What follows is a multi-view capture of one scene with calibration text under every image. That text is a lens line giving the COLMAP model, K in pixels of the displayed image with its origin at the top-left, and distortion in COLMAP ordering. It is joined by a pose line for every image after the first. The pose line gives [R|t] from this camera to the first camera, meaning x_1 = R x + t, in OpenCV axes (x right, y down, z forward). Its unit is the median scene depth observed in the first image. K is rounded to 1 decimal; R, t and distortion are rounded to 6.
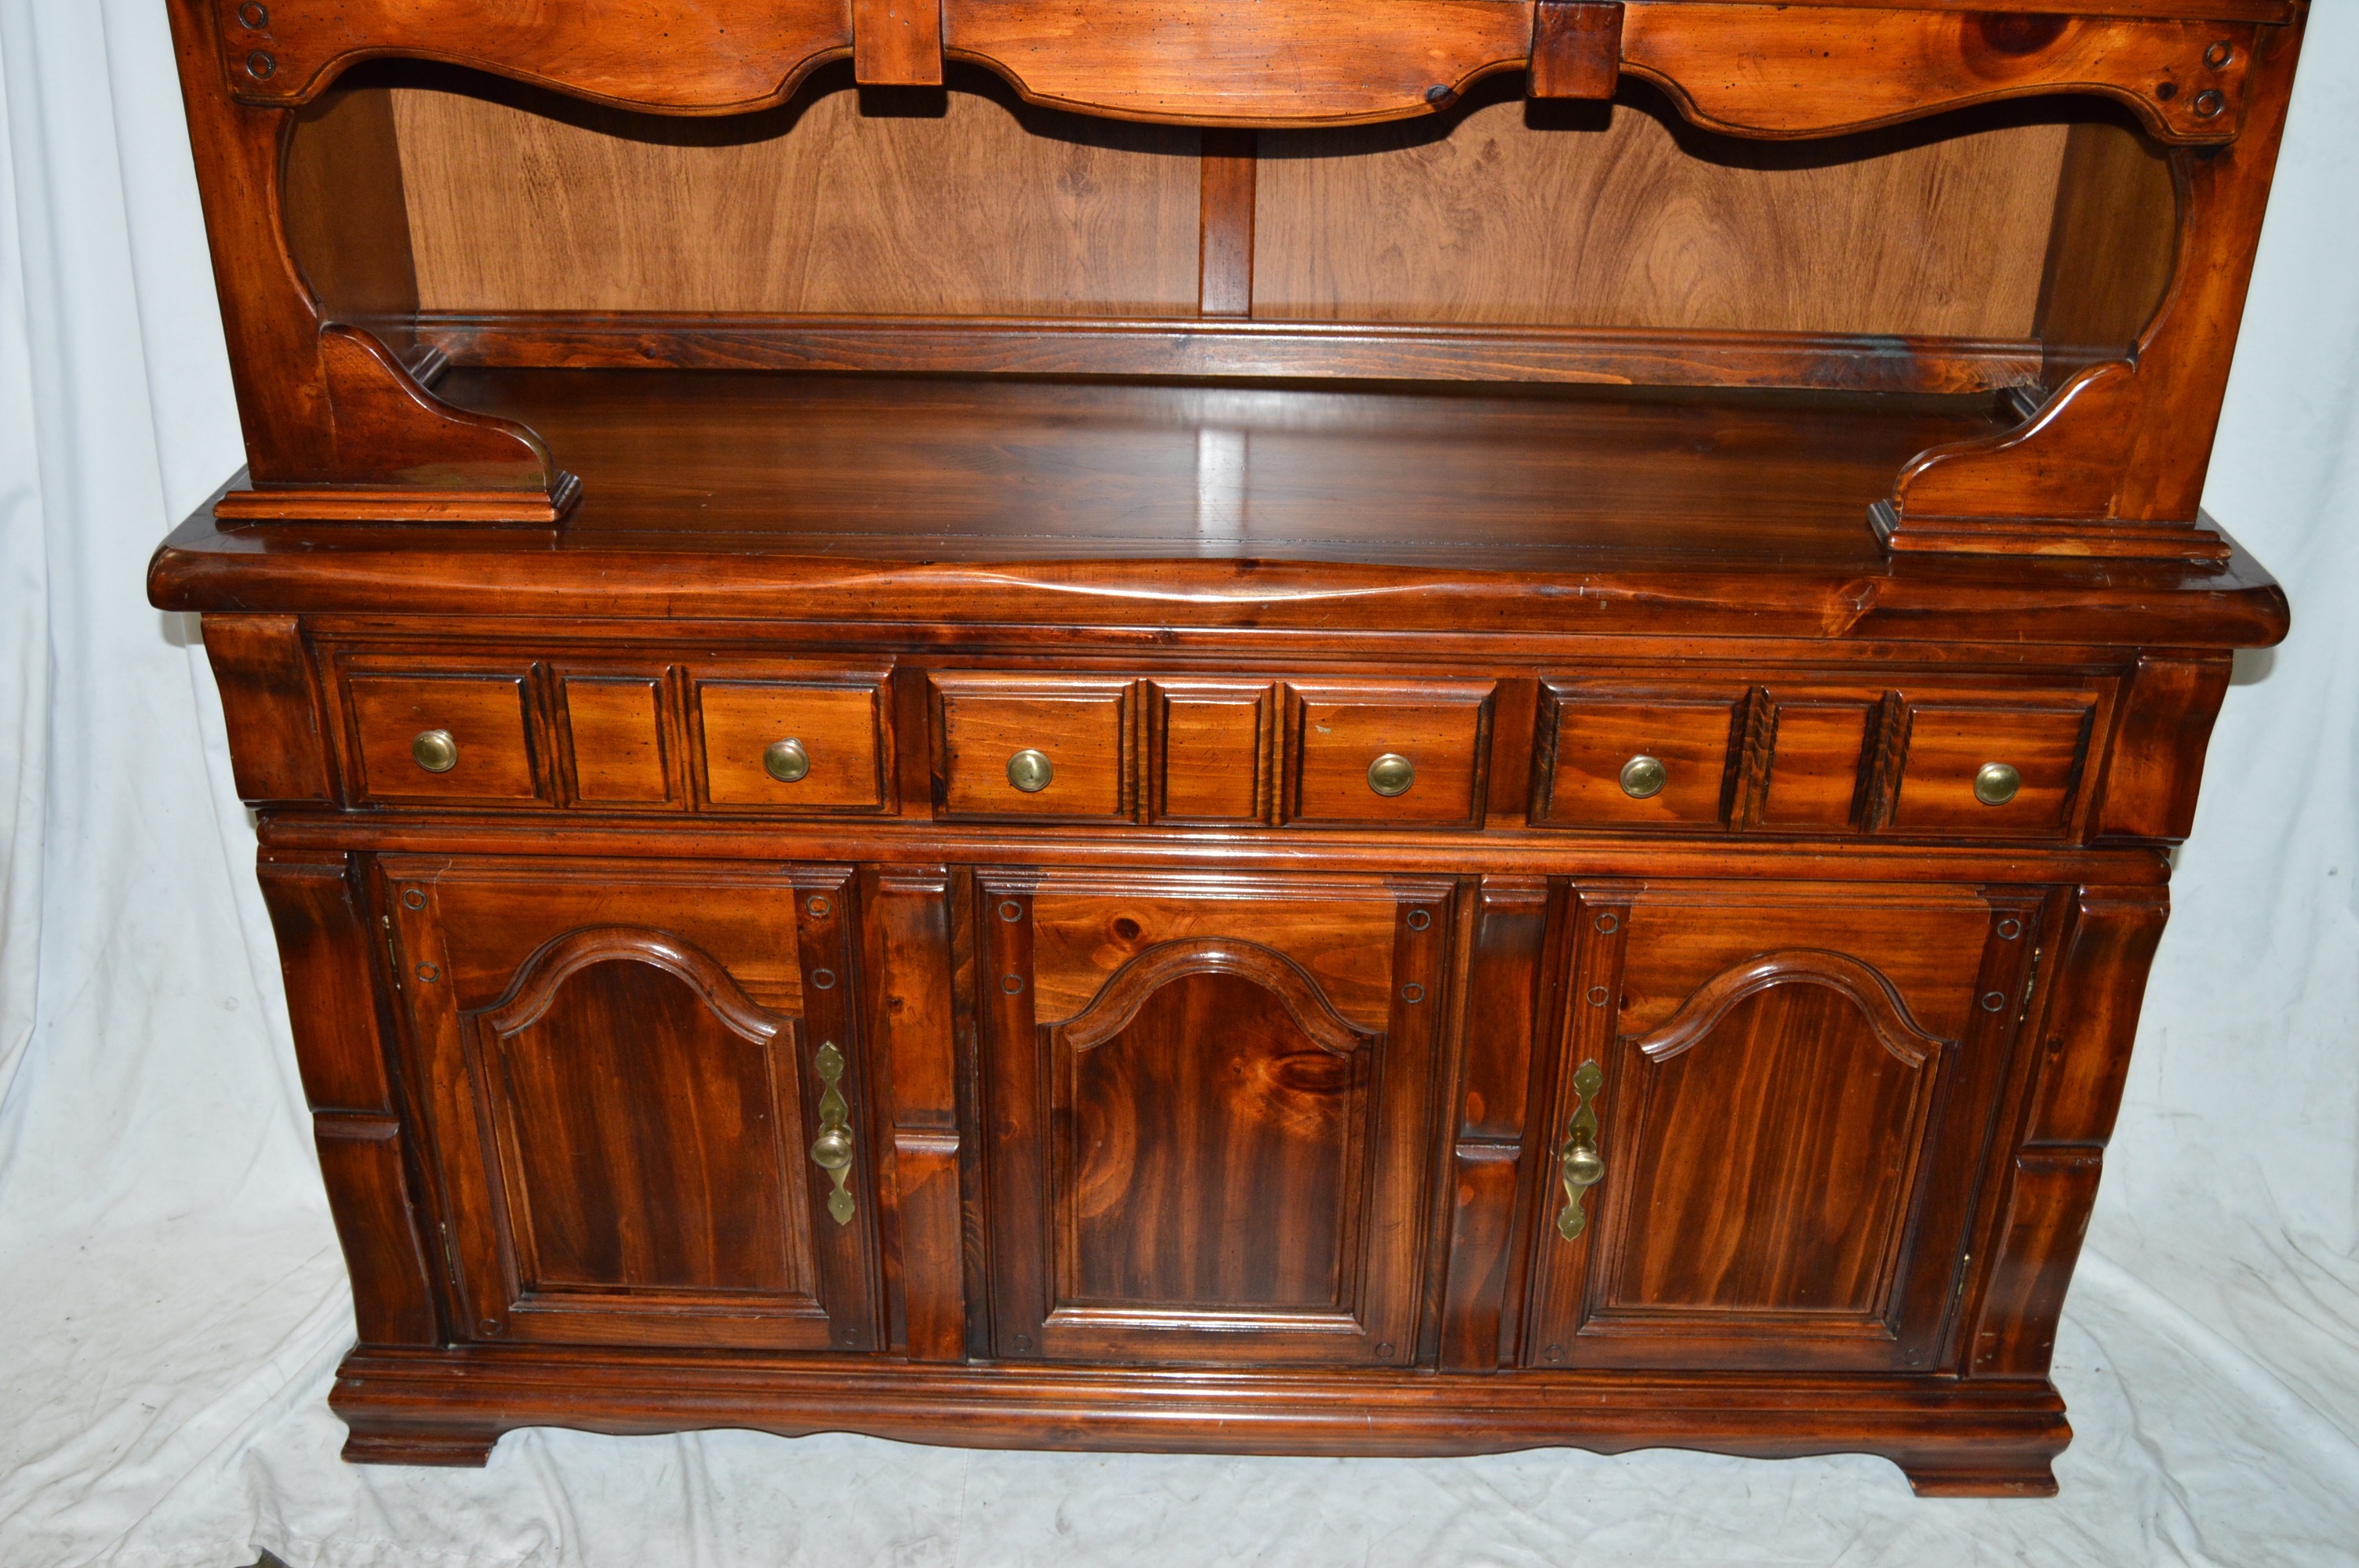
lens RADIAL K [[2263.6, 0, 1198.6], [0, 2263.6, 764.7], [0, 0, 1]] dist [-0.080166, 0.028383]
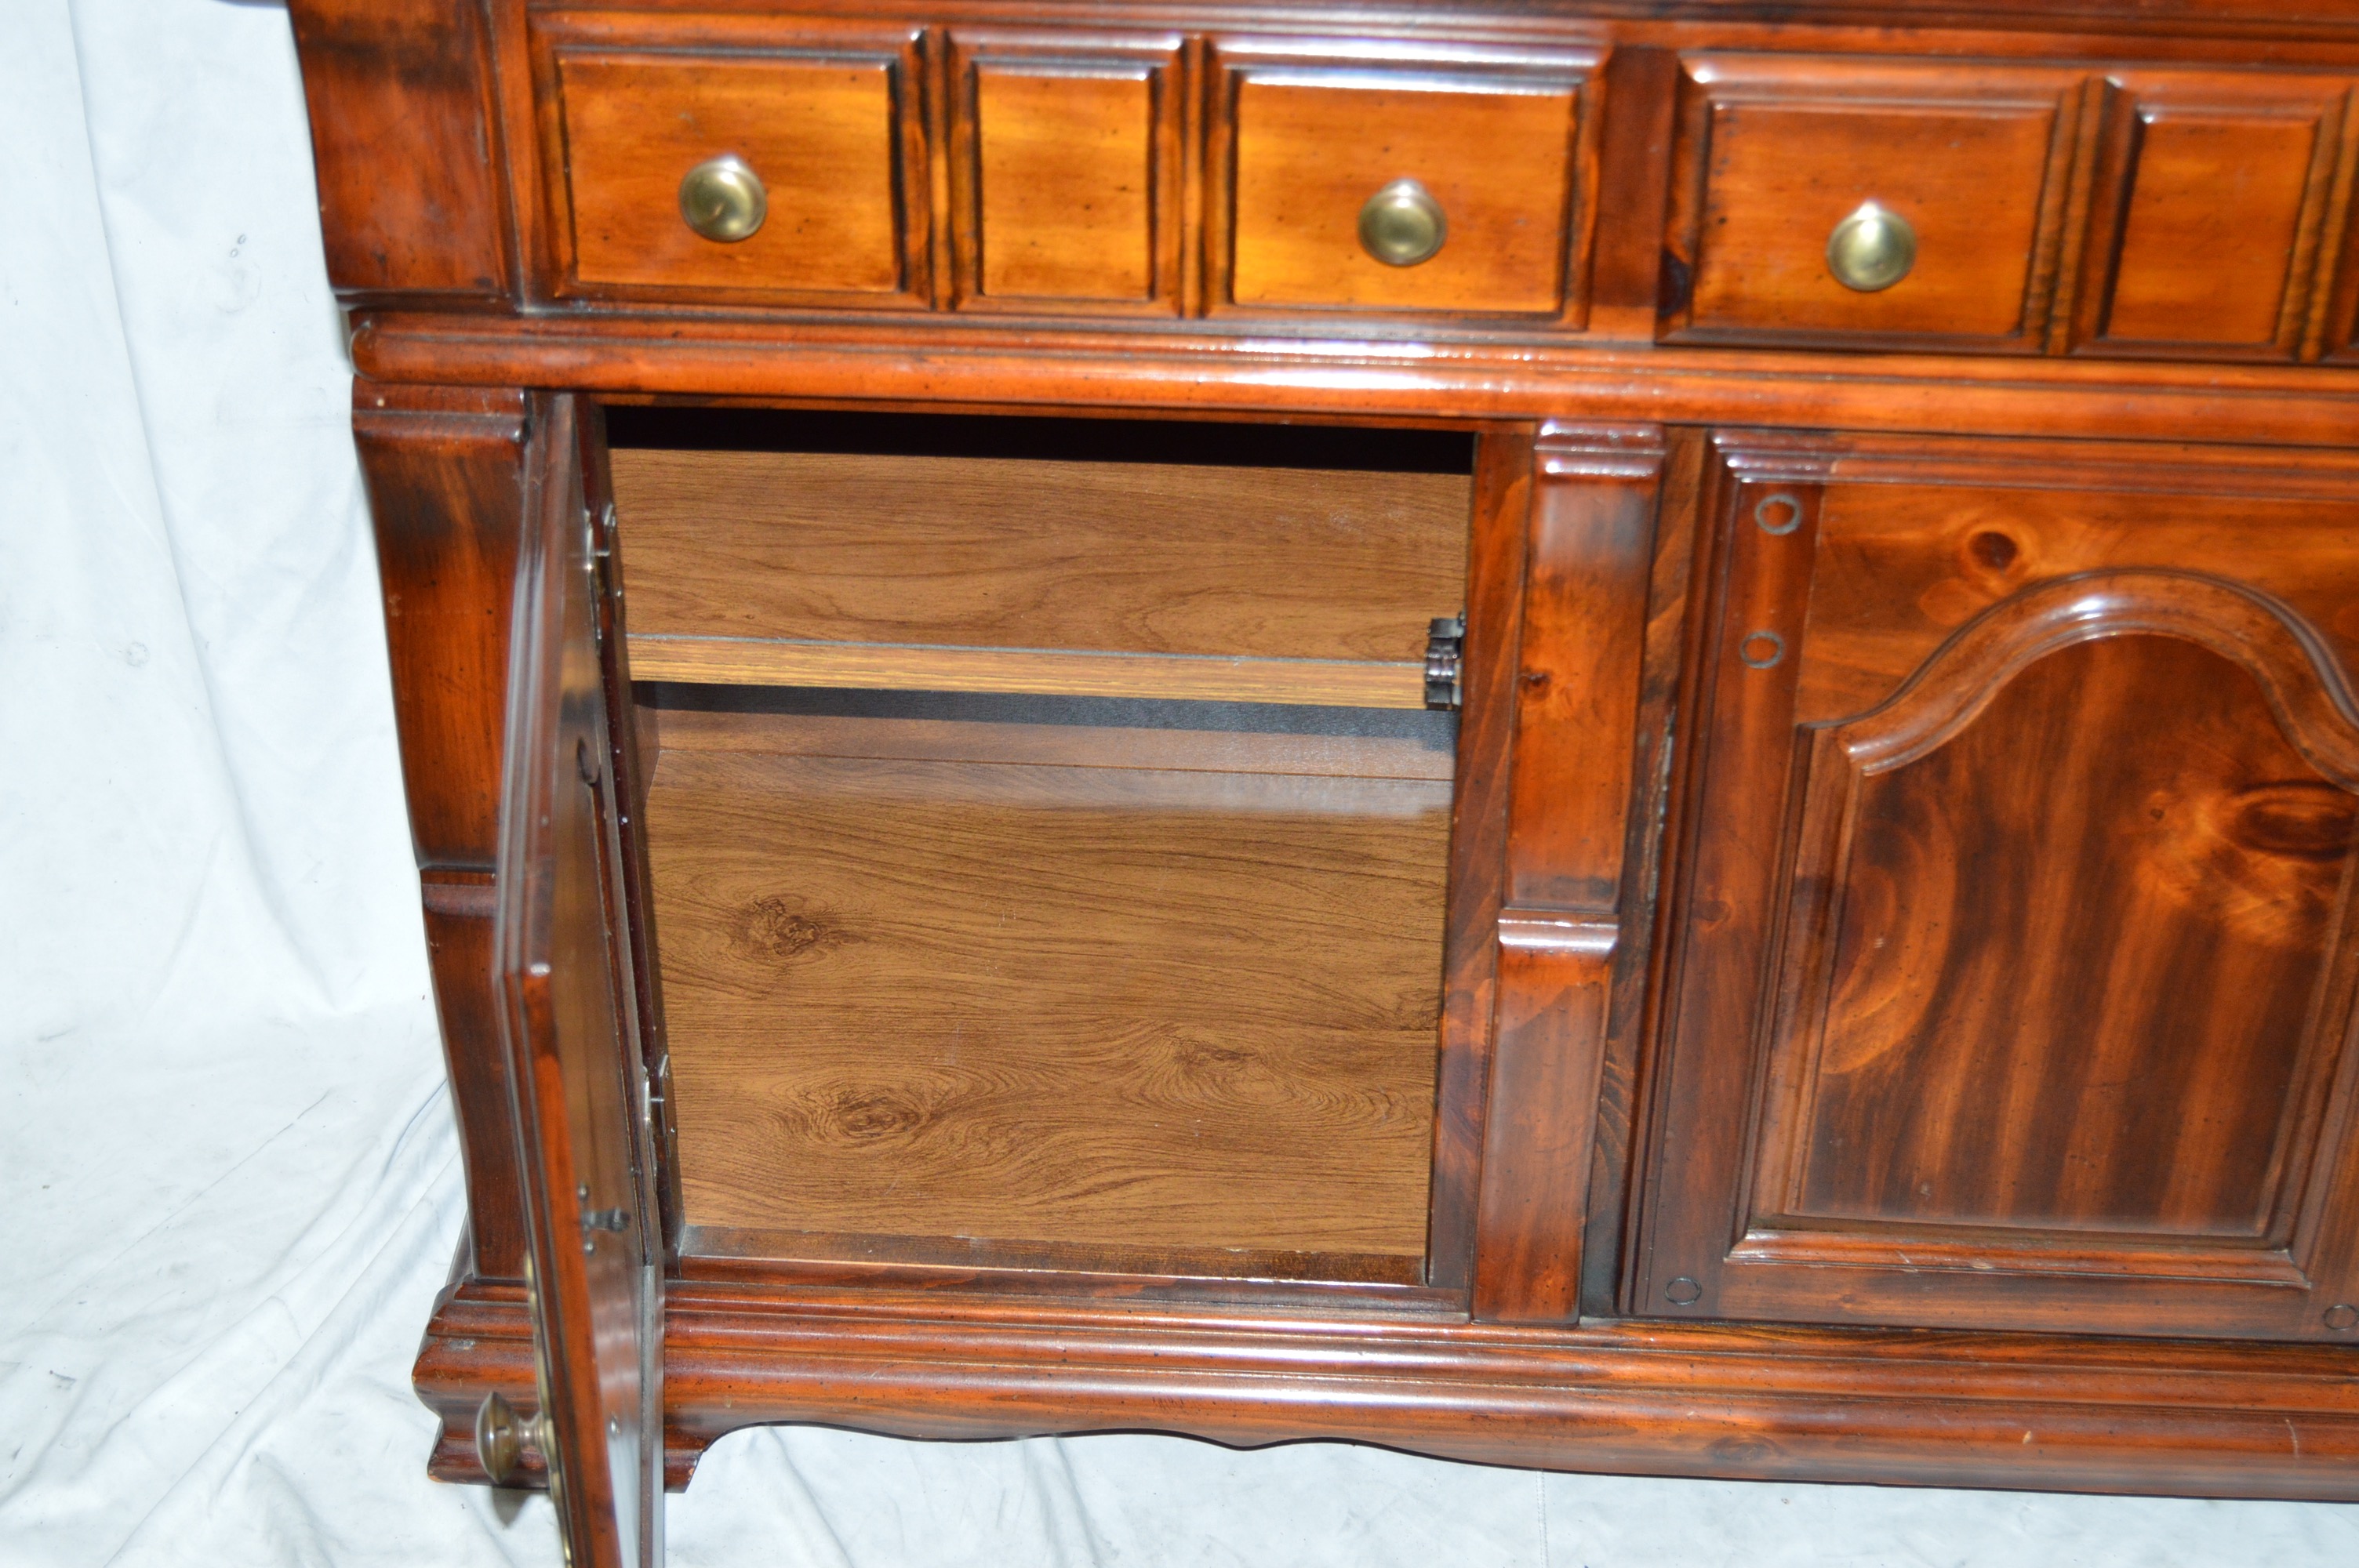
lens RADIAL K [[3810.8, 0, 1179.5], [0, 3810.8, 784.0], [0, 0, 1]] dist [-0.049821, -0.041187]
pose [[0.999219, 0.015887, -0.036187, -0.193172], [-0.010422, 0.989158, 0.146485, -0.002046], [0.038122, -0.145994, 0.988551, 0.103217]]
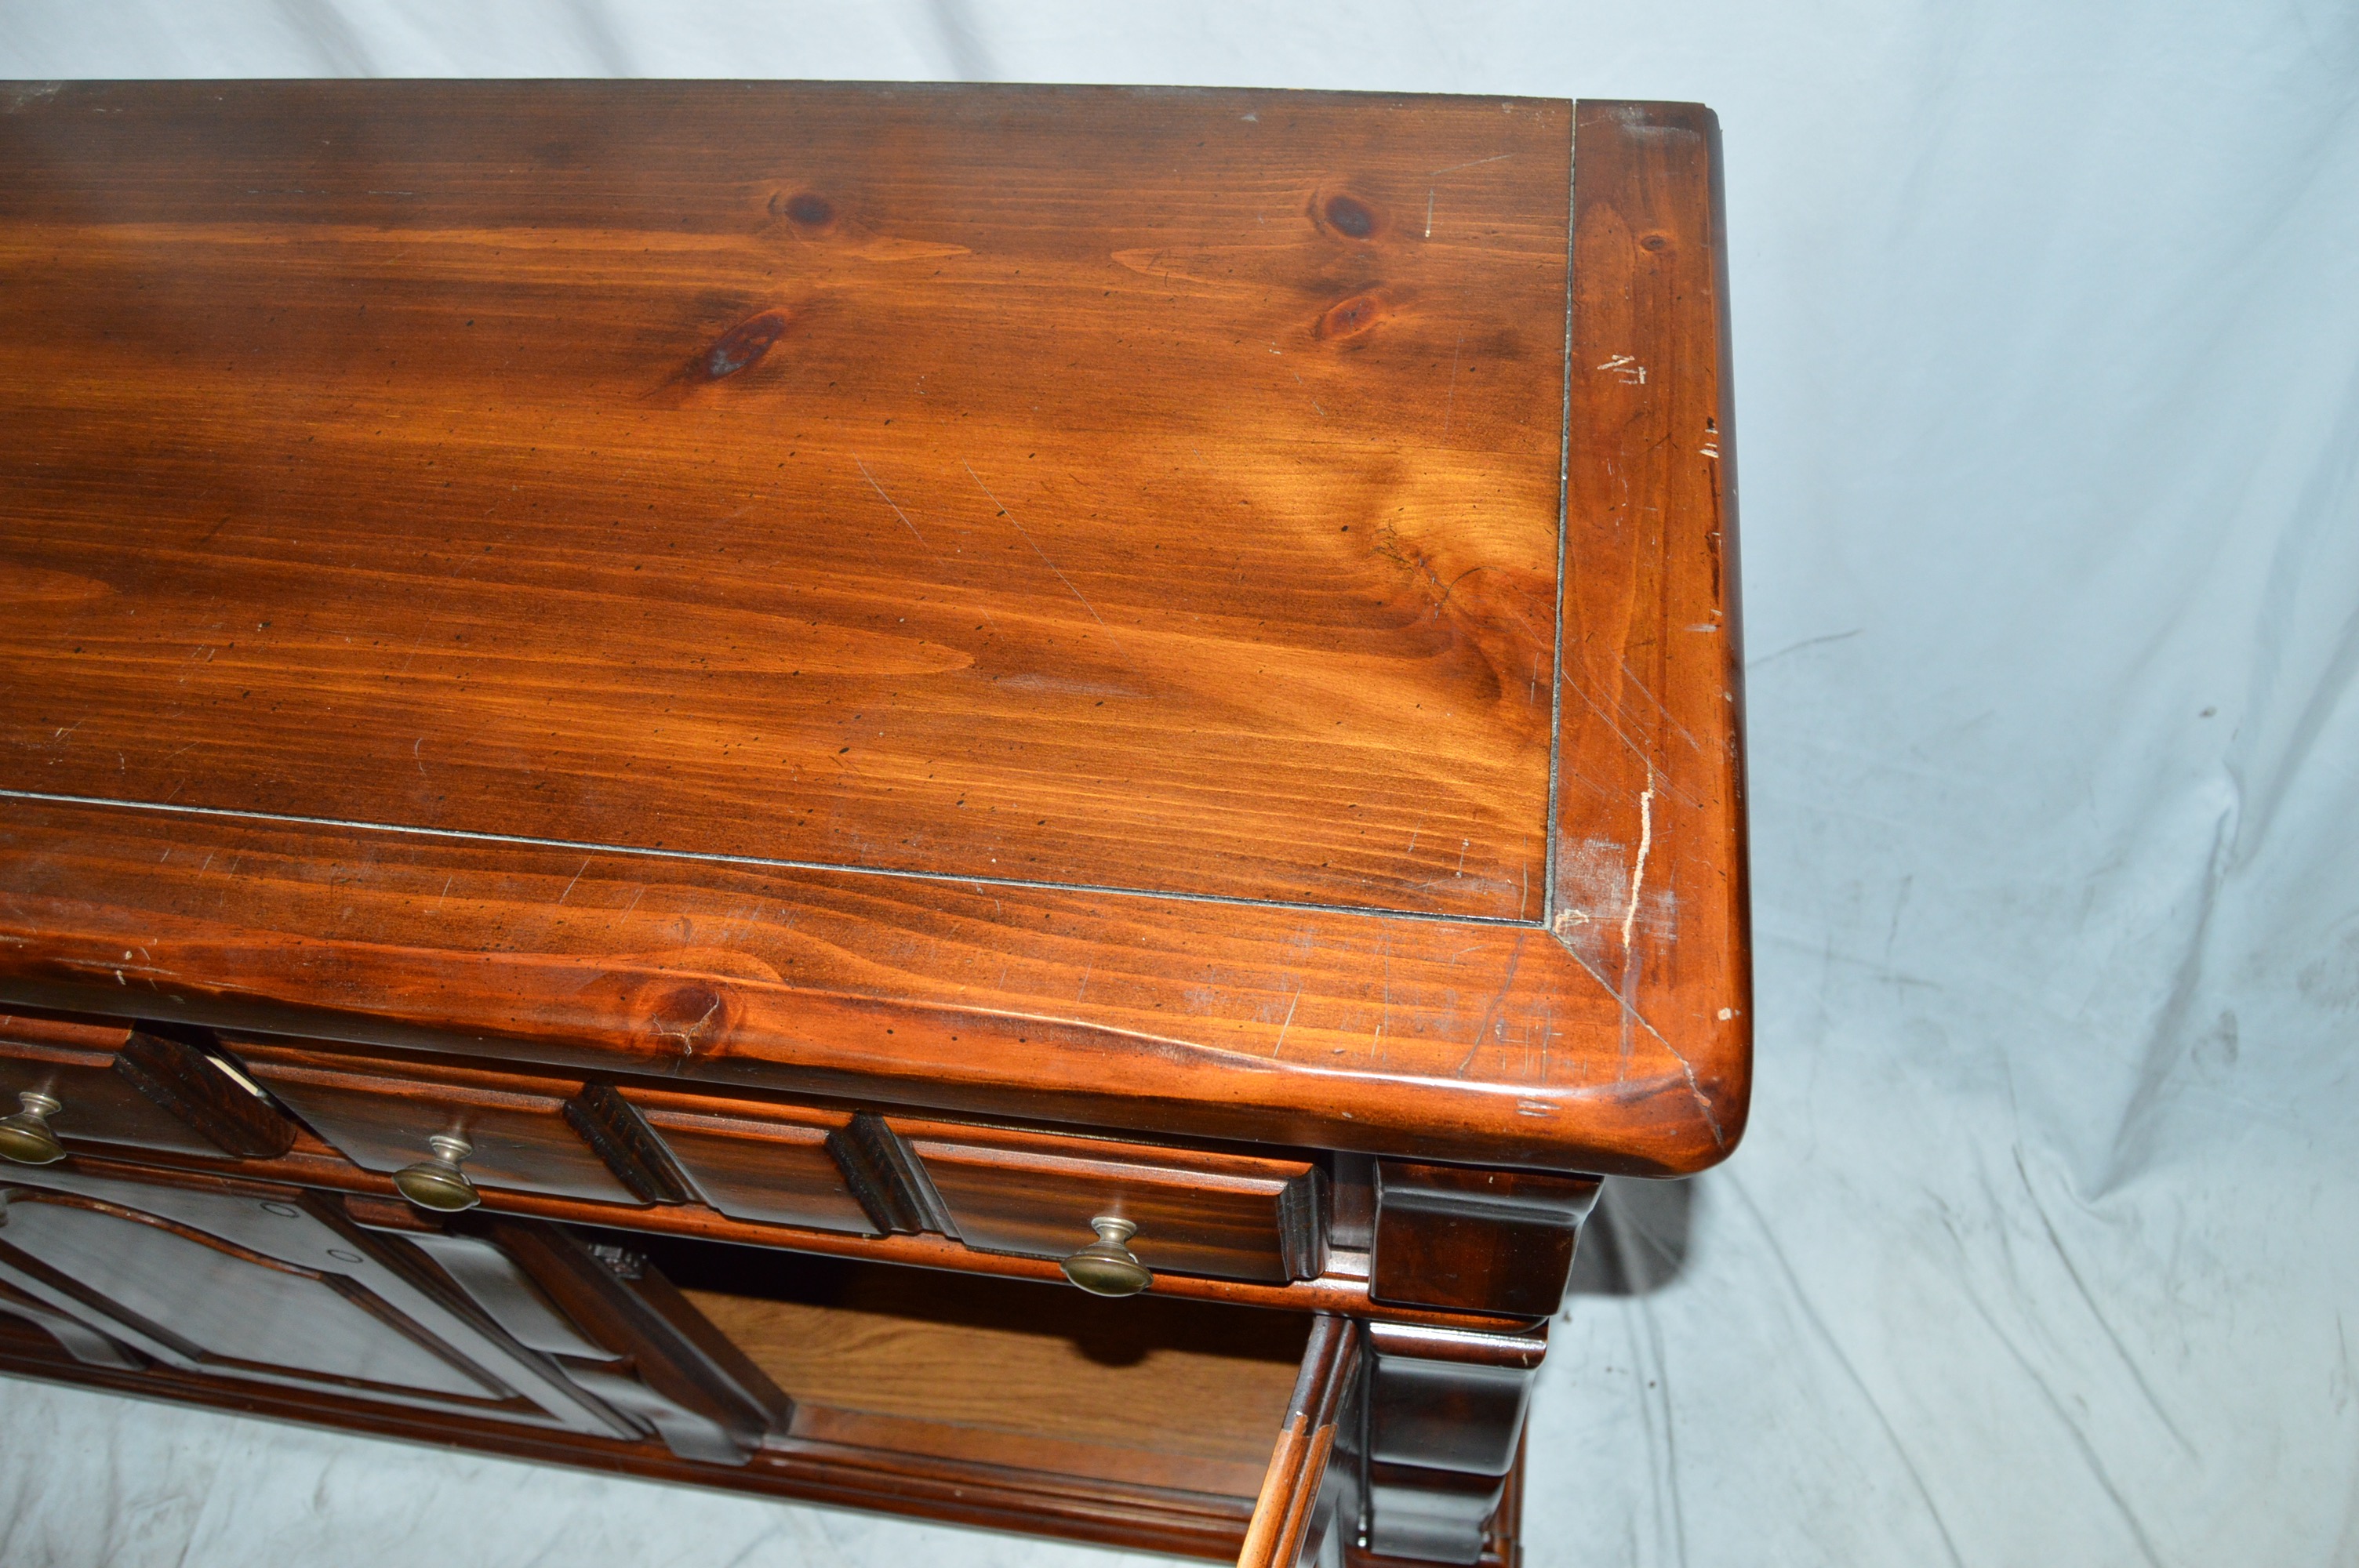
lens RADIAL K [[1870.1, 0, 1186.9], [0, 1870.1, 776.1], [0, 0, 1]] dist [-0.099685, 0.042653]
pose [[0.987718, 0.056583, -0.145641, 0.410250], [0.022274, 0.871613, 0.489689, -0.273233], [0.154651, -0.486918, 0.859647, 0.681599]]
